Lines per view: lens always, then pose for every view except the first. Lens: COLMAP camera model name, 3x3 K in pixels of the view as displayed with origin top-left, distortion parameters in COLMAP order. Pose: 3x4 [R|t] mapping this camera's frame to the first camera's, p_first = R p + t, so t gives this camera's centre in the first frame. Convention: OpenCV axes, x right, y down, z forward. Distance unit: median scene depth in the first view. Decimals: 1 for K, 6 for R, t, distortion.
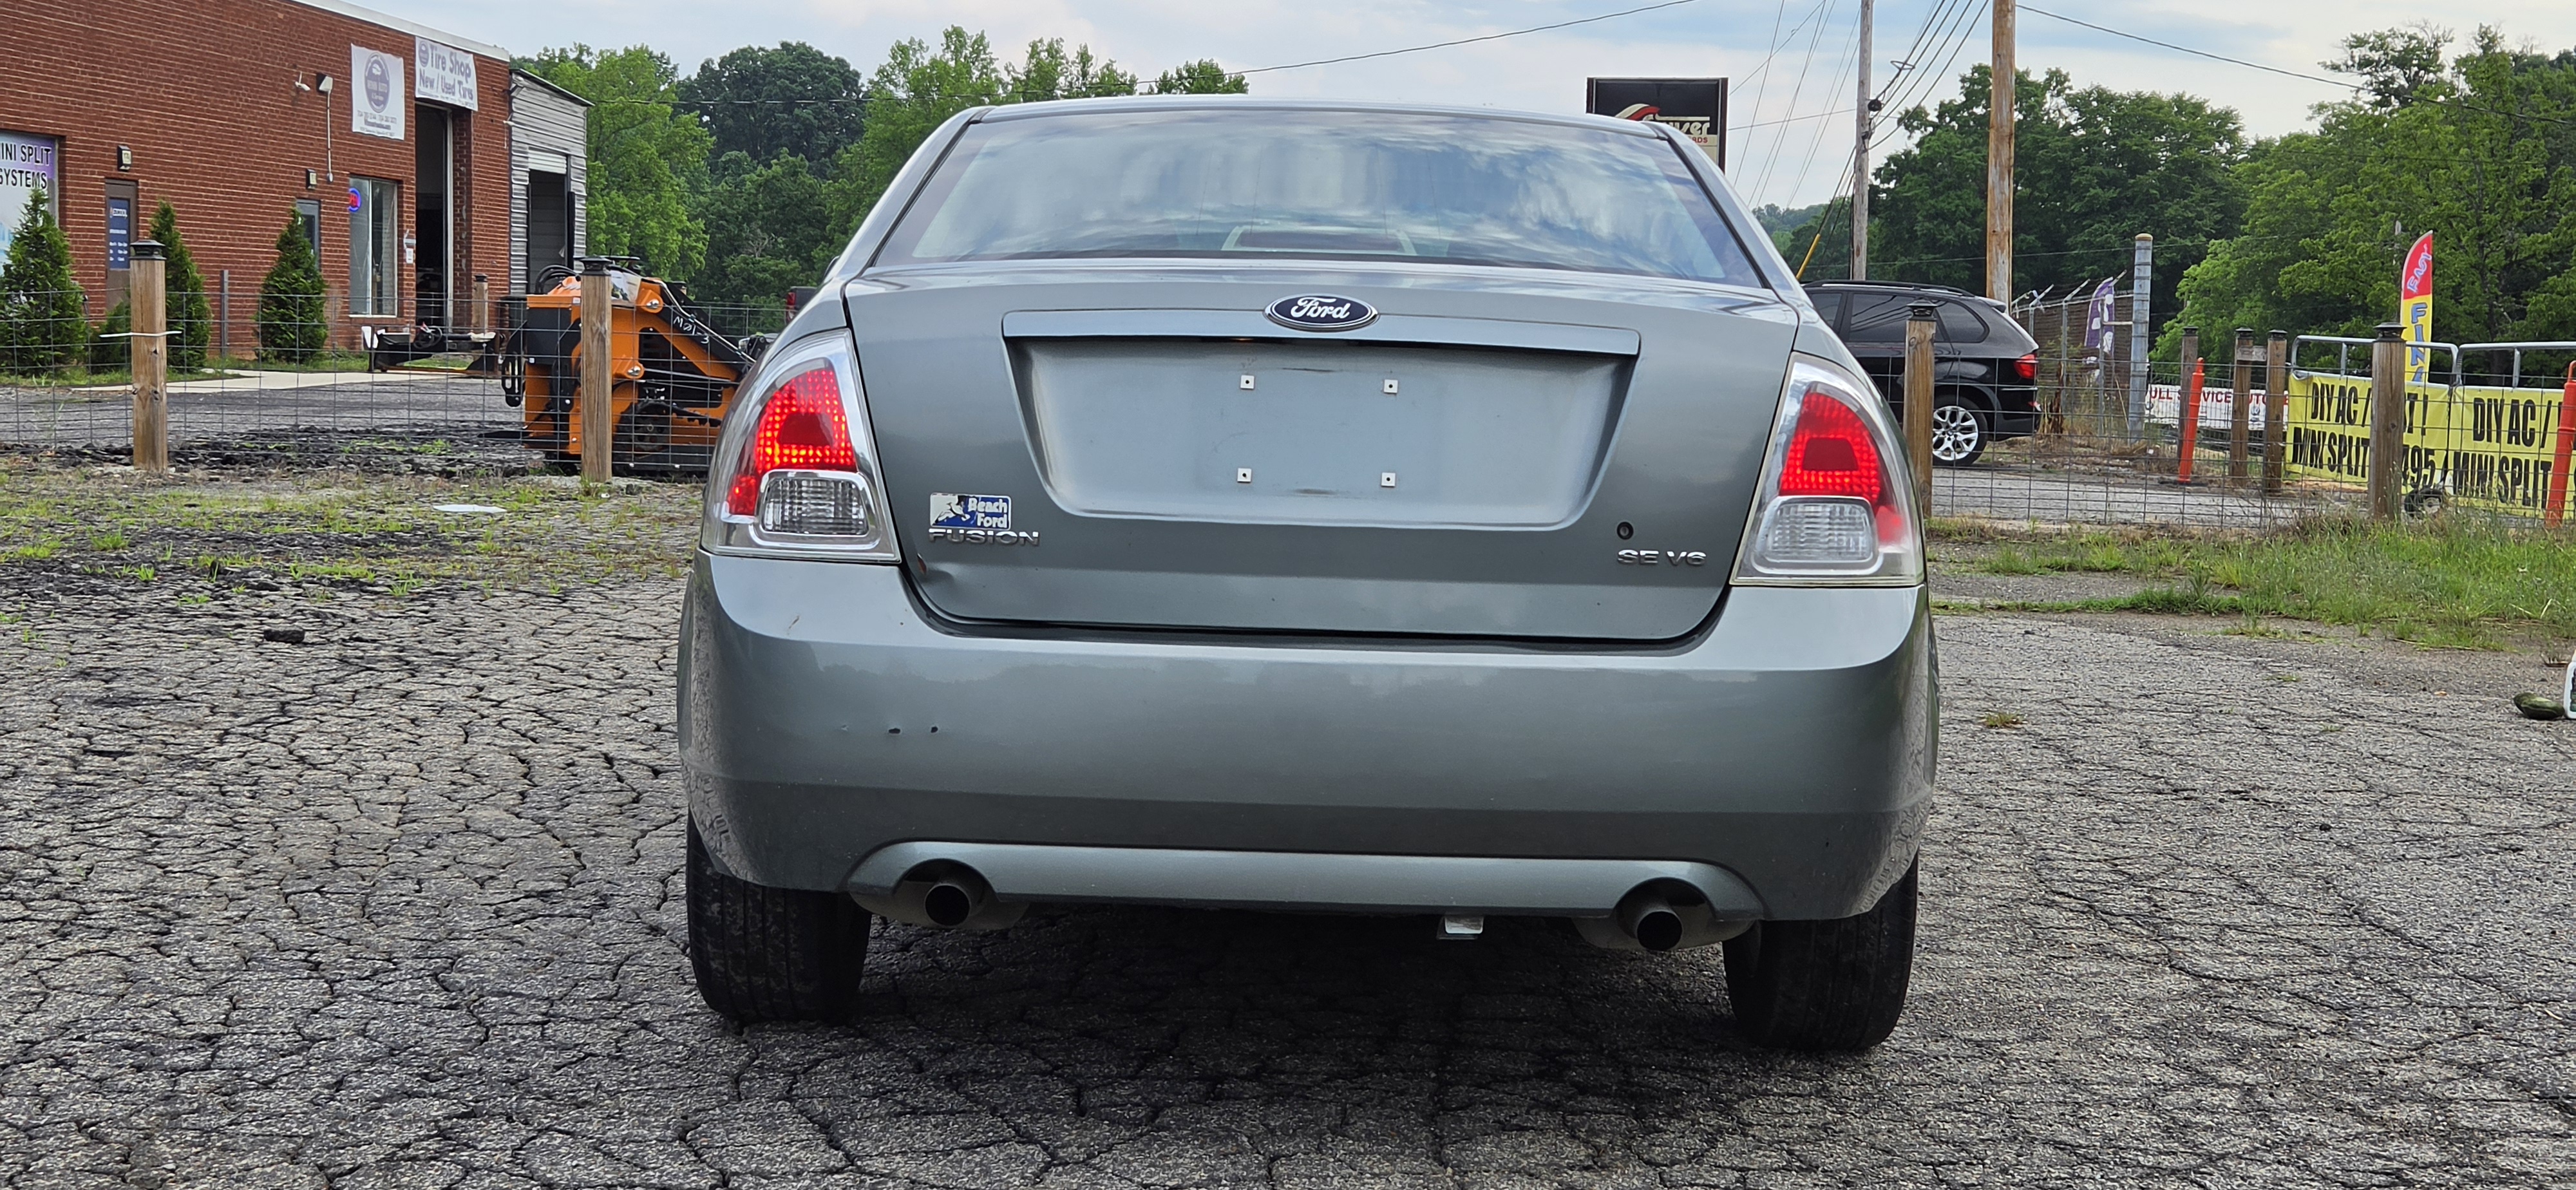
lens RADIAL K [[3453.8, 0, 1259.3], [0, 3453.8, 598.5], [0, 0, 1]] dist [0.088666, -0.095302]
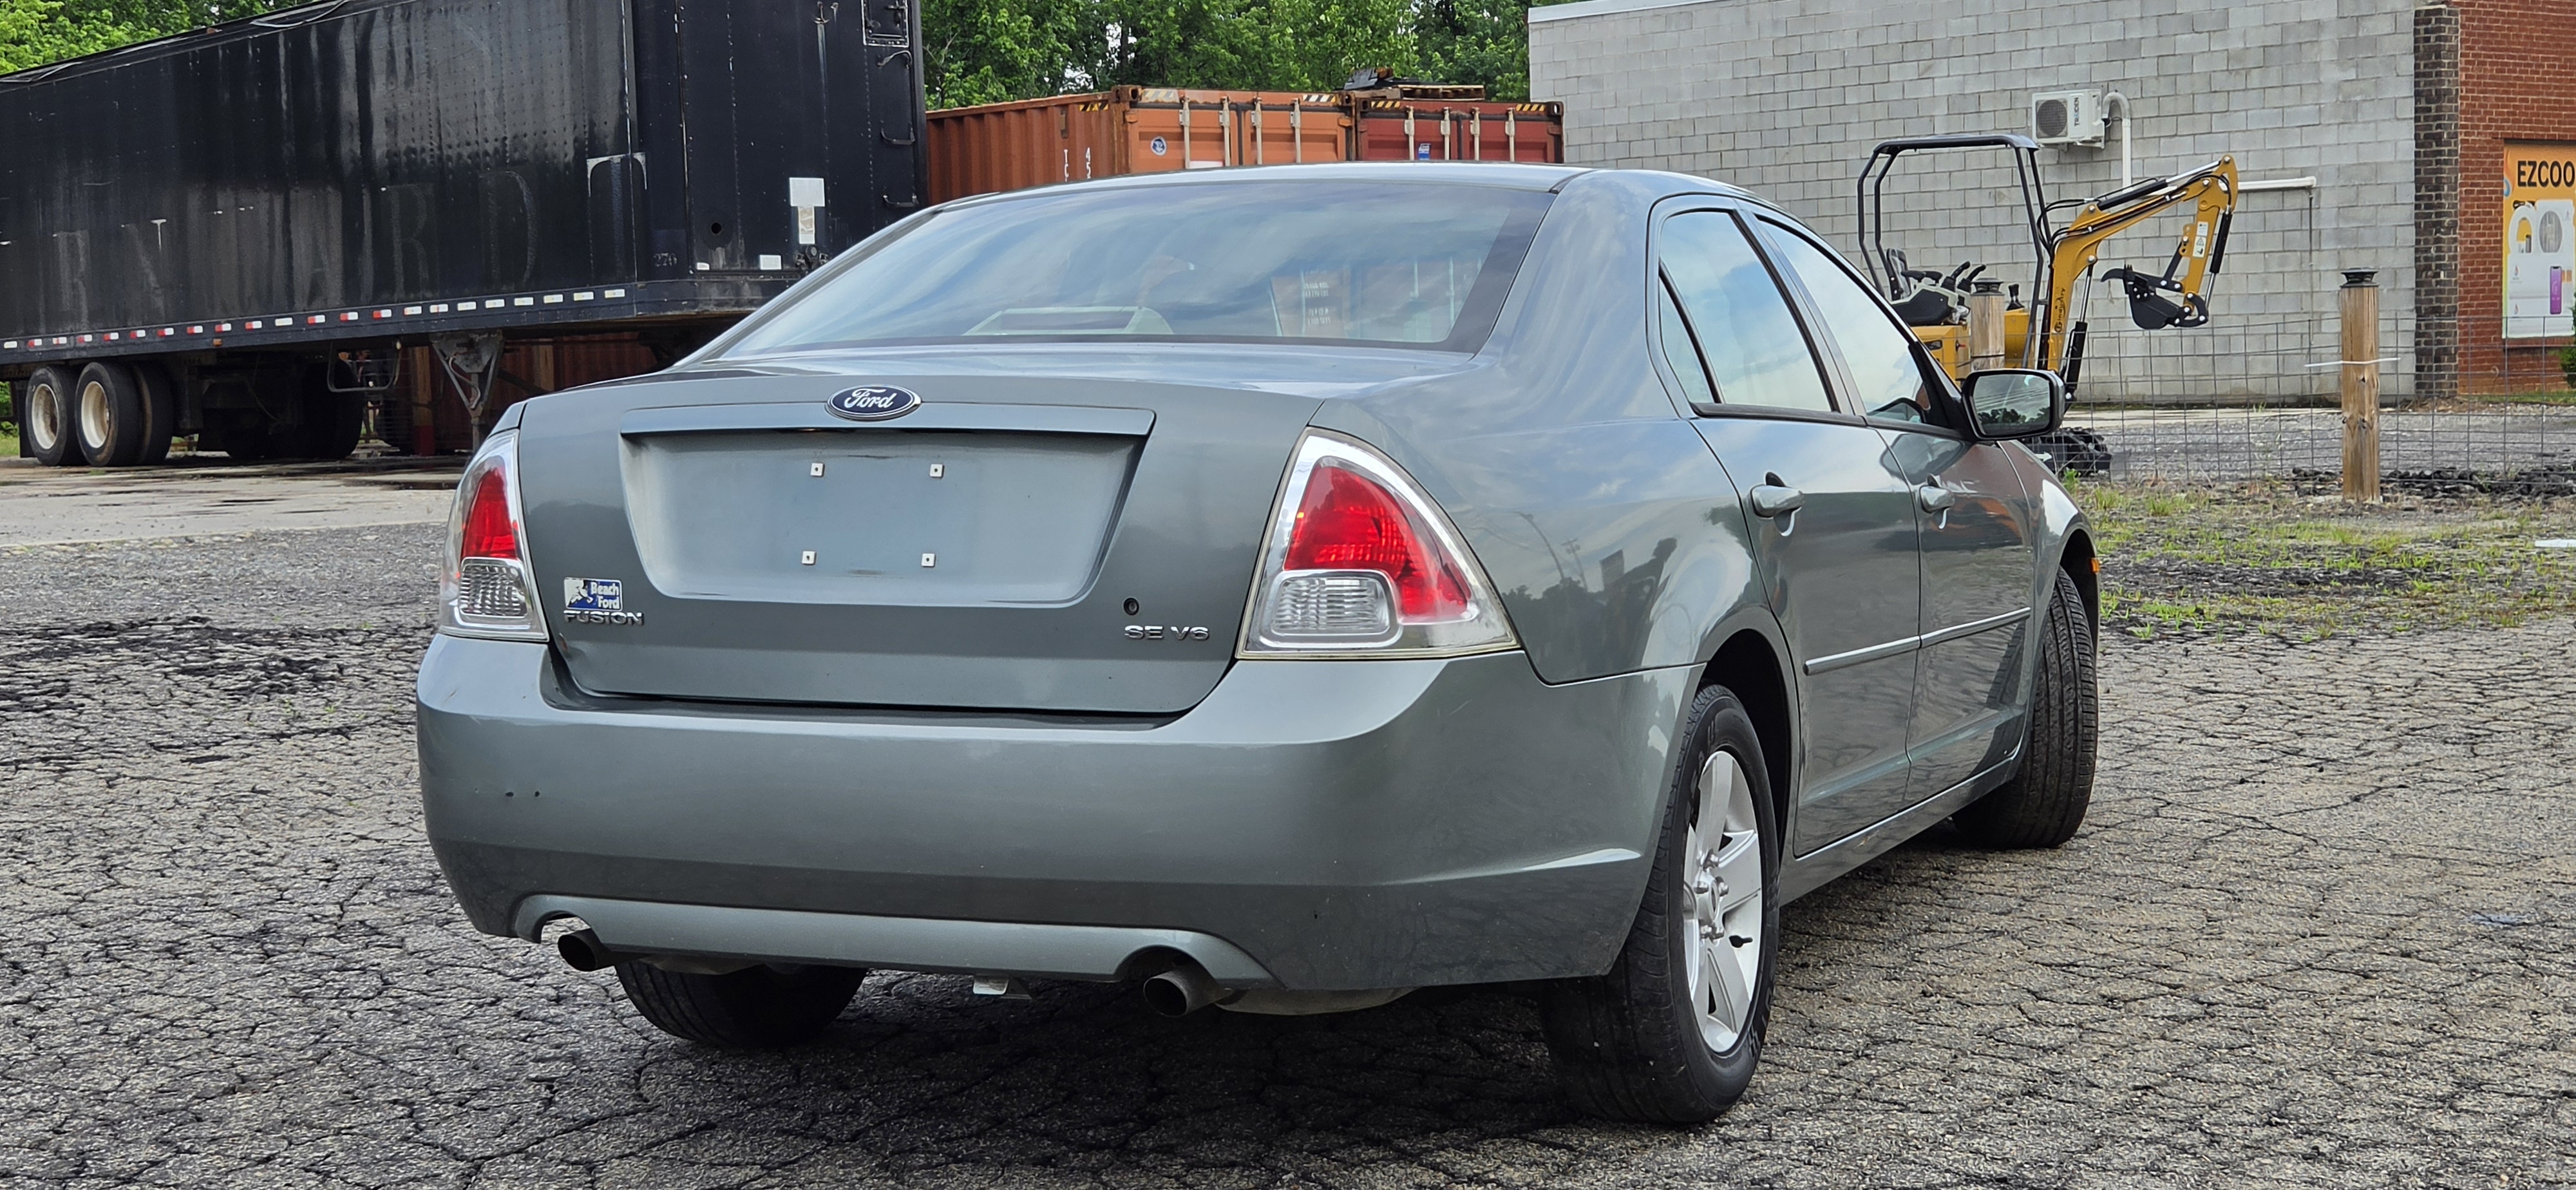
lens RADIAL K [[3453.8, 0, 1259.3], [0, 3453.8, 598.5], [0, 0, 1]] dist [0.088666, -0.095302]
pose [[0.921911, -0.010039, -0.387271, 0.534579], [0.009427, 0.999950, -0.003480, -0.018005], [0.387286, -0.000442, 0.921960, 0.070123]]
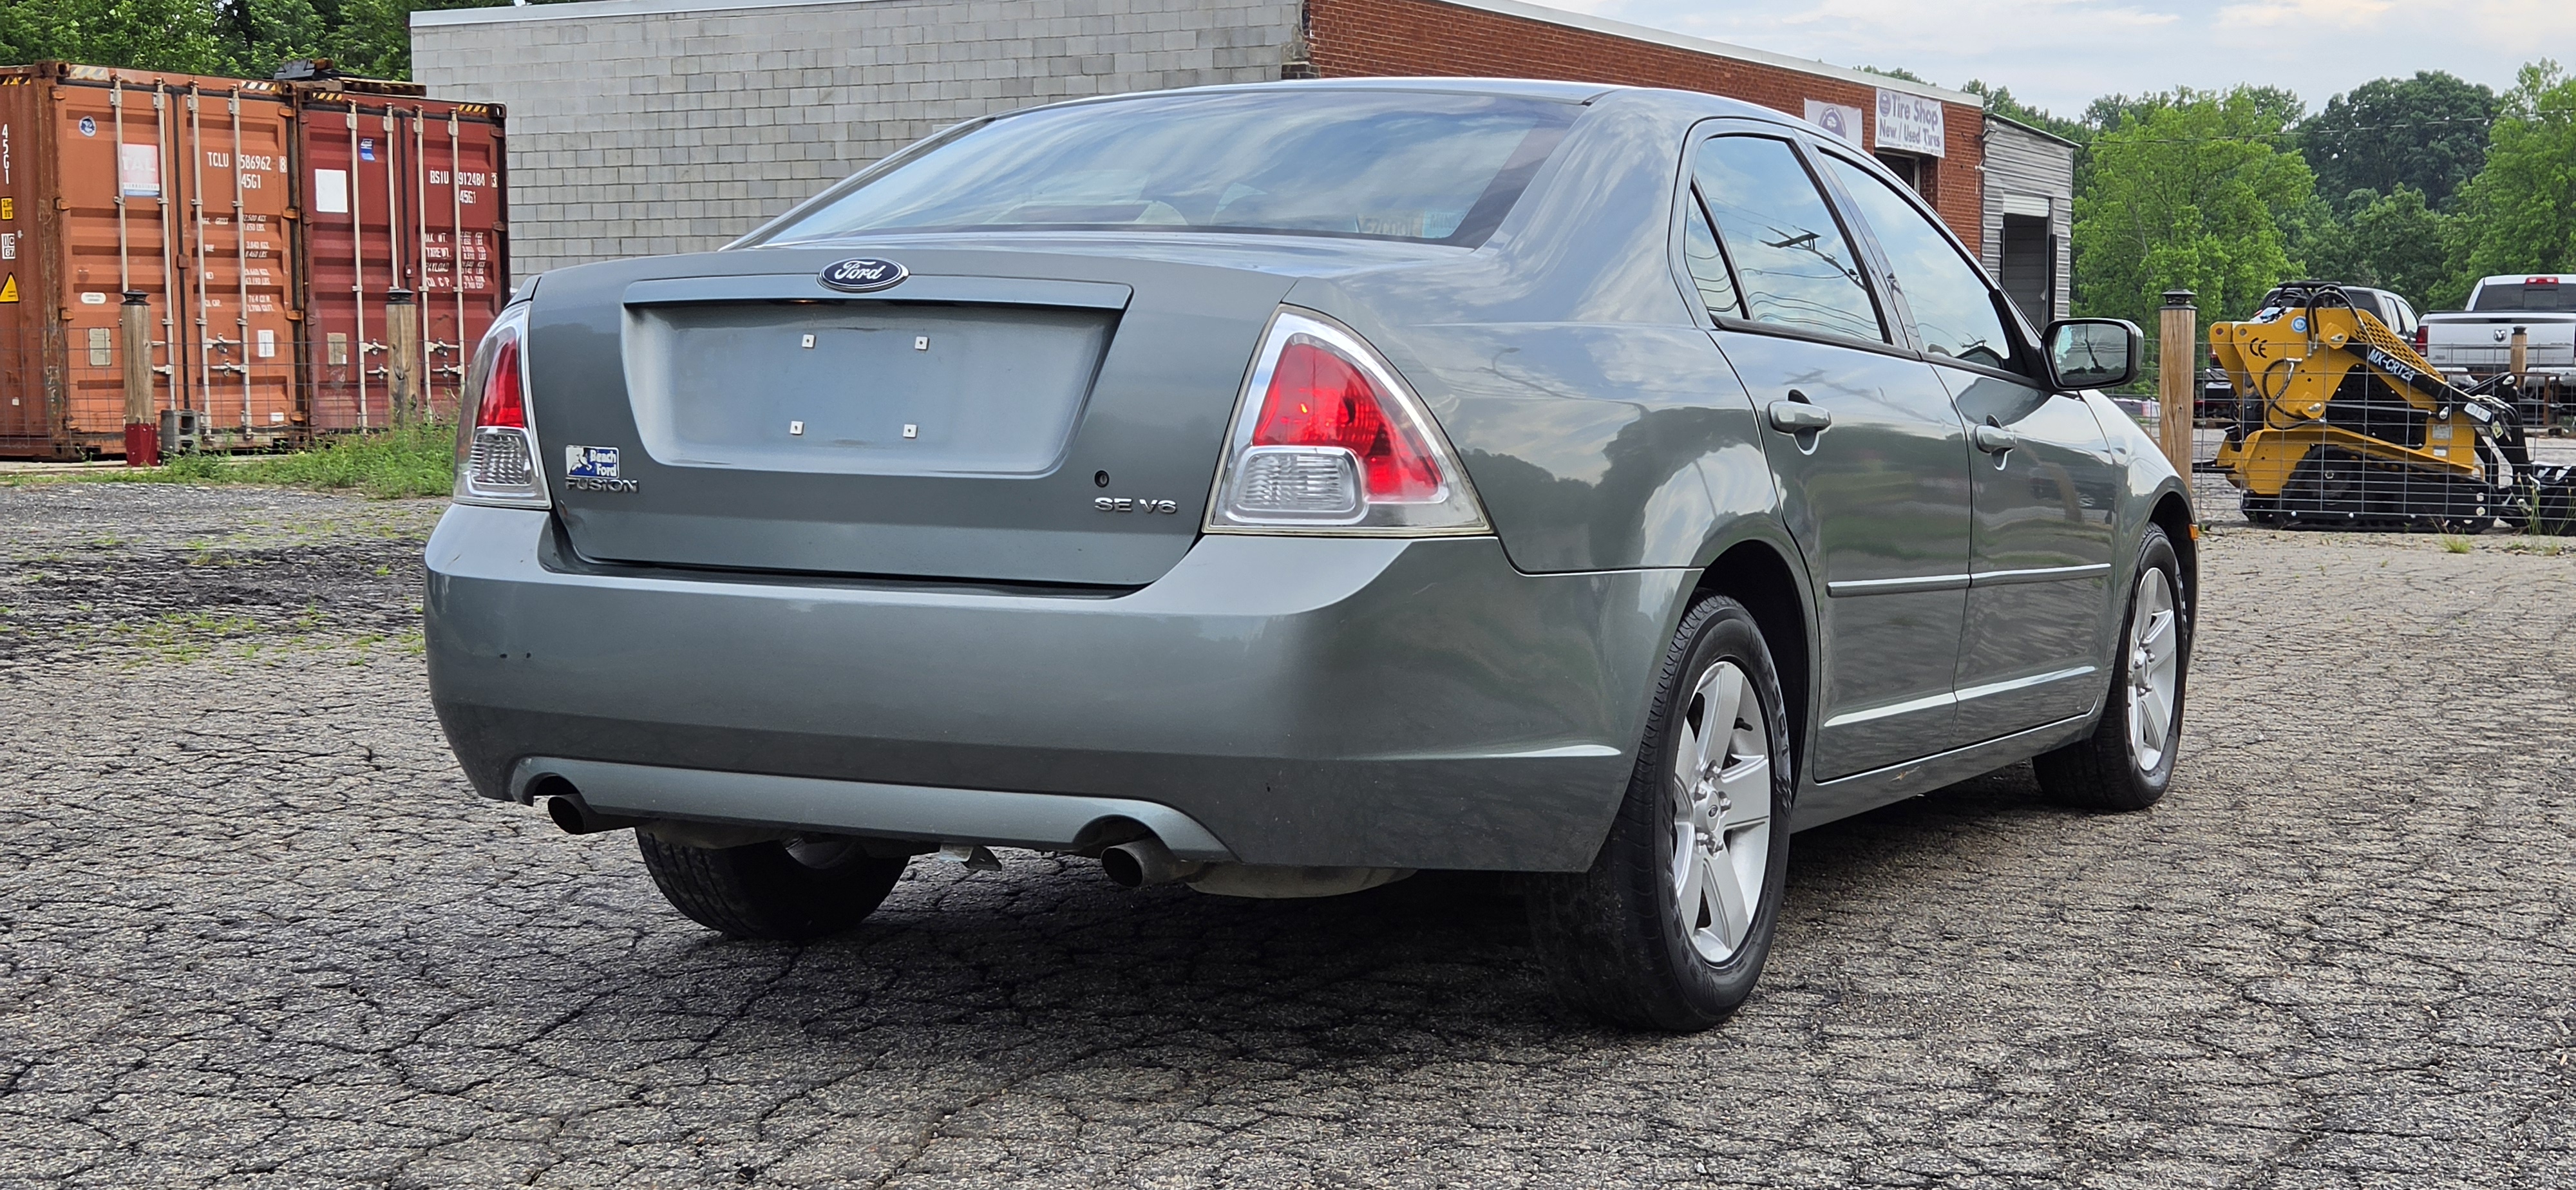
lens RADIAL K [[3453.8, 0, 1259.3], [0, 3453.8, 598.5], [0, 0, 1]] dist [0.088666, -0.095302]
pose [[0.894487, 0.014921, -0.446844, 0.604627], [-0.021463, 0.999724, -0.009581, 0.024661], [0.446578, 0.018161, 0.894561, 0.100698]]
